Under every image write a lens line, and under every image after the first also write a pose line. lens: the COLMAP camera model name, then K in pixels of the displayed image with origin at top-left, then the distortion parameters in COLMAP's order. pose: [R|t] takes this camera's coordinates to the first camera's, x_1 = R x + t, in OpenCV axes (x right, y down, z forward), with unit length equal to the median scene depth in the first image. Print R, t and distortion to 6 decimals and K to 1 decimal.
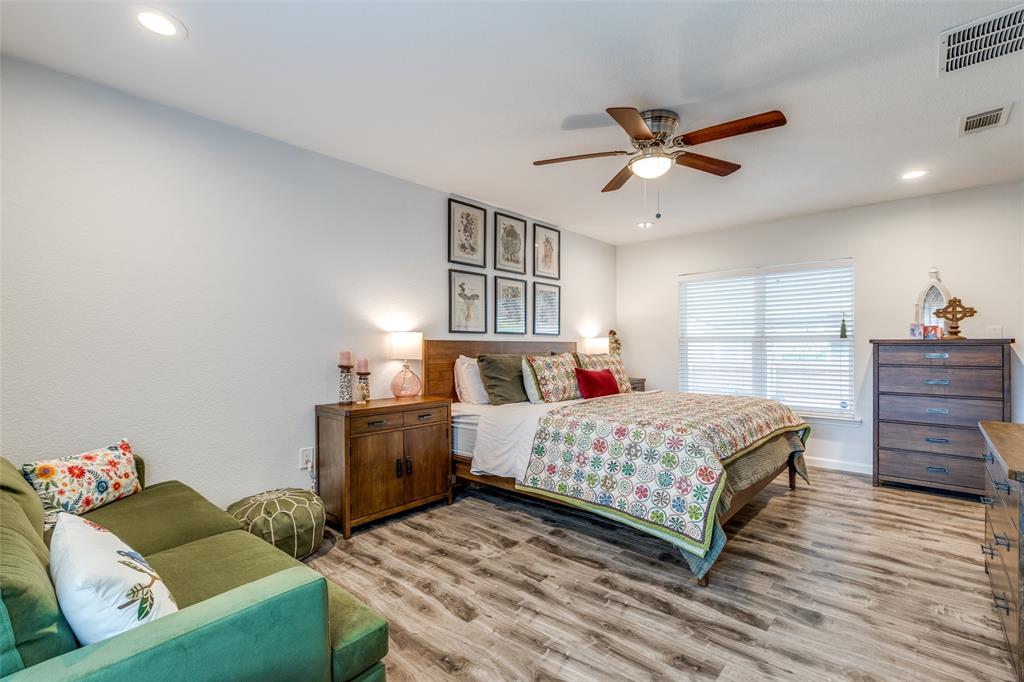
lens RADIAL K [[457.7, 0, 513.8], [0, 457.7, 345.1], [0, 0, 1]] dist [0.001189, -0.000119]
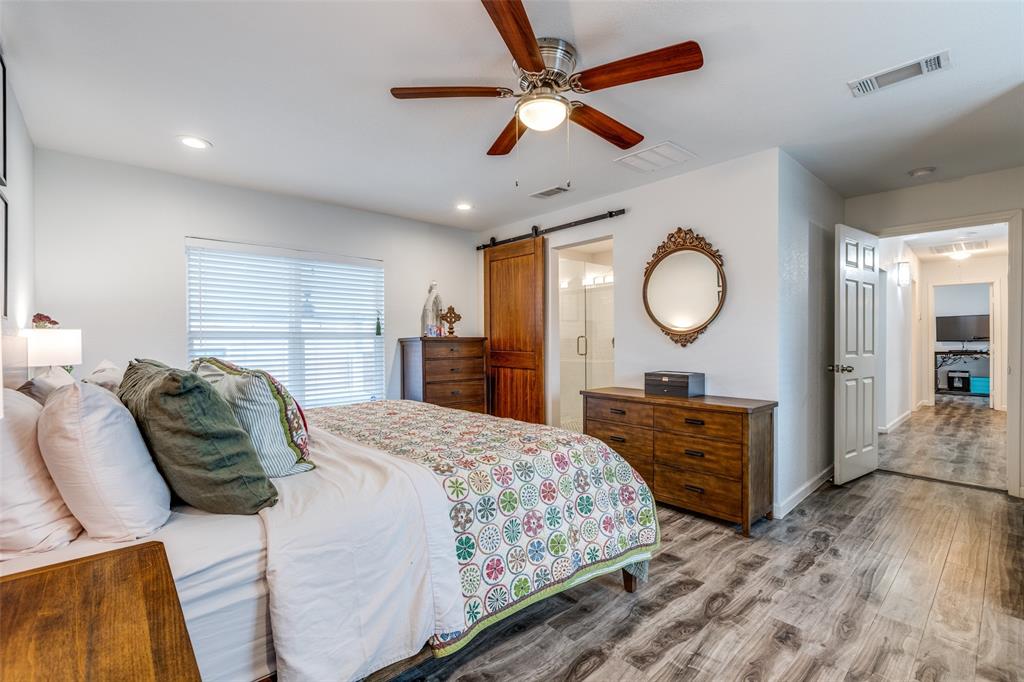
lens RADIAL K [[457.7, 0, 511.8], [0, 457.7, 338.4], [0, 0, 1]] dist [0.001189, -0.000119]
pose [[0.116474, 0.005041, 0.993181, -0.470582], [0.003396, 0.999979, -0.005474, -0.002326], [-0.993188, 0.004011, 0.116454, 0.928565]]
